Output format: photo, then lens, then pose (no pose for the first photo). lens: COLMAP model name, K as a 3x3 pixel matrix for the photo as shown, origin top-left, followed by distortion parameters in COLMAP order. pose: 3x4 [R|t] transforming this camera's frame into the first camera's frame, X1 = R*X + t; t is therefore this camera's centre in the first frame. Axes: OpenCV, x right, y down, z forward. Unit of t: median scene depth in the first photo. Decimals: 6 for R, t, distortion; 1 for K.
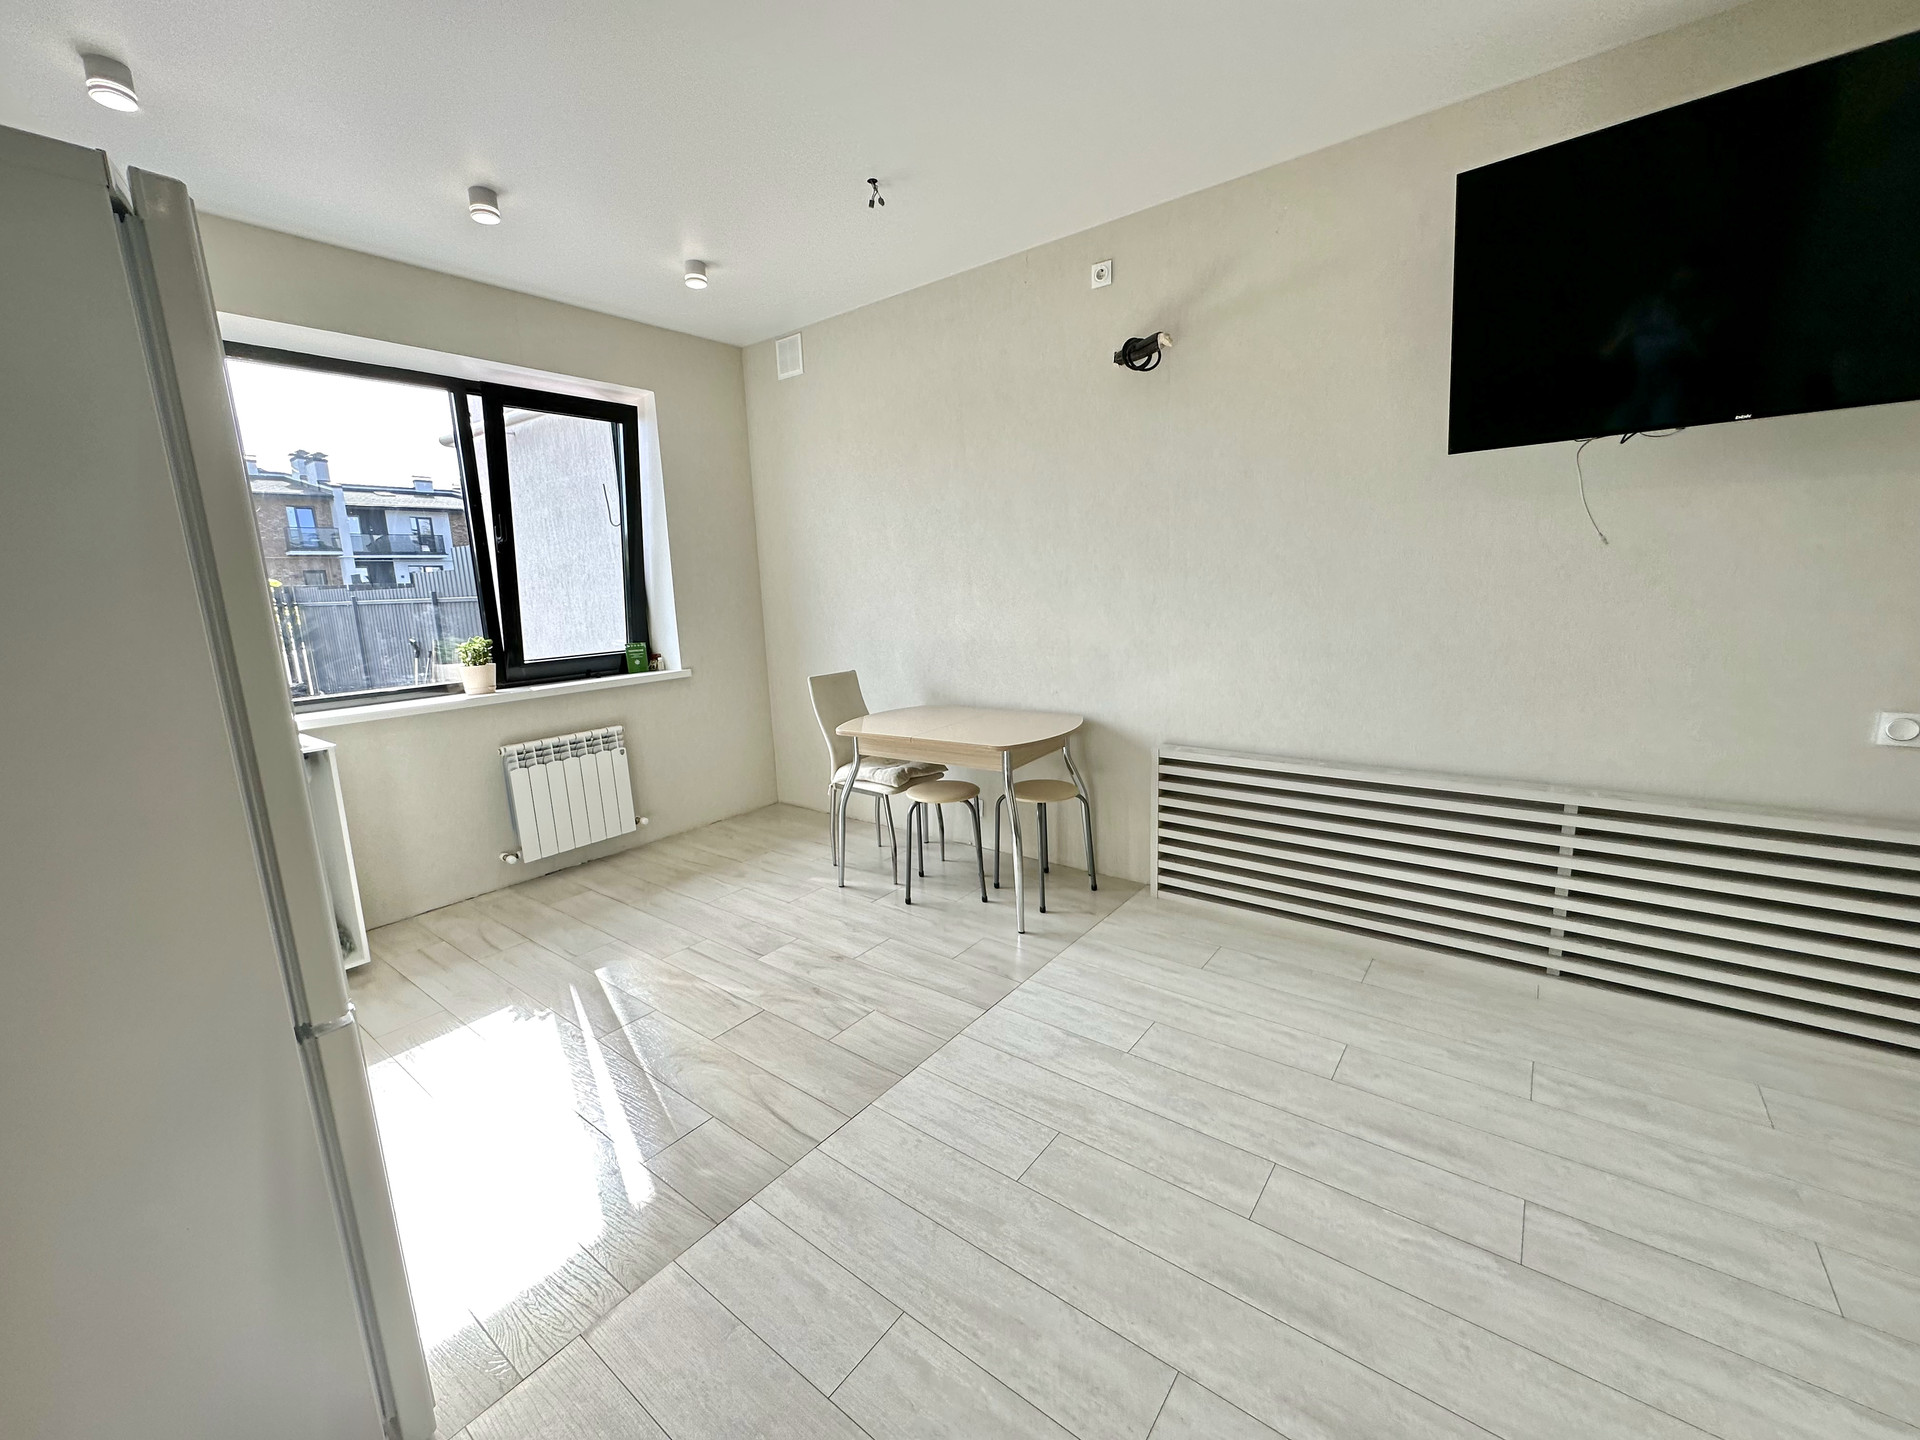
lens RADIAL K [[766.1, 0, 962.8], [0, 766.1, 715.3], [0, 0, 1]] dist [-0.003749, 0.000257]
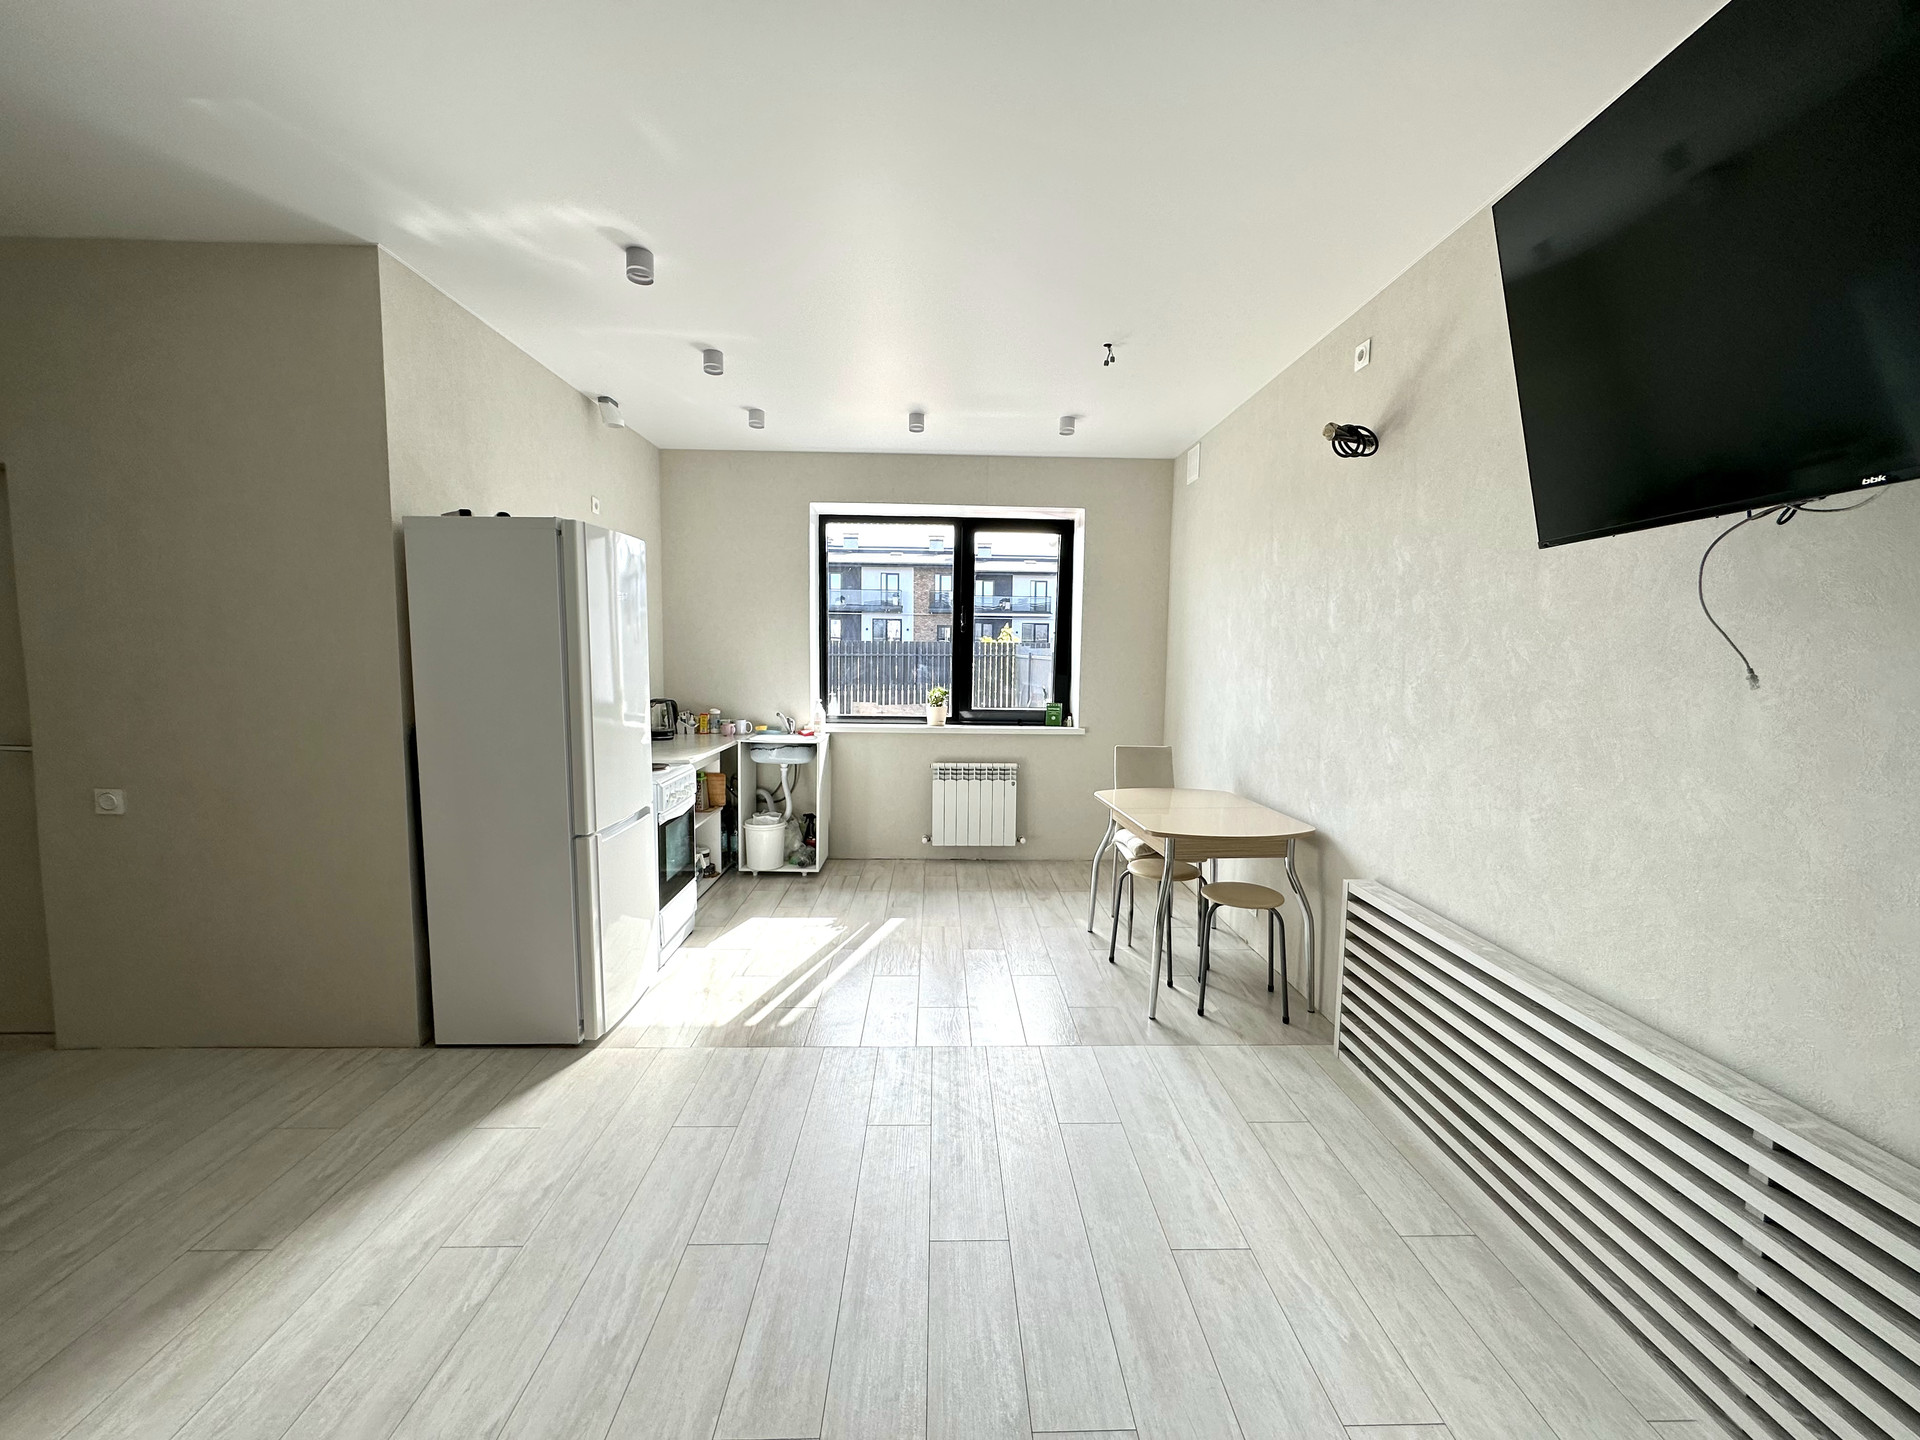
lens RADIAL K [[766.1, 0, 962.8], [0, 766.1, 715.3], [0, 0, 1]] dist [-0.003749, 0.000257]
pose [[0.633117, 0.109813, -0.766227, 0.551726], [-0.171316, 0.985216, -0.000357, -0.058341], [0.754860, 0.131493, 0.642570, 0.089817]]
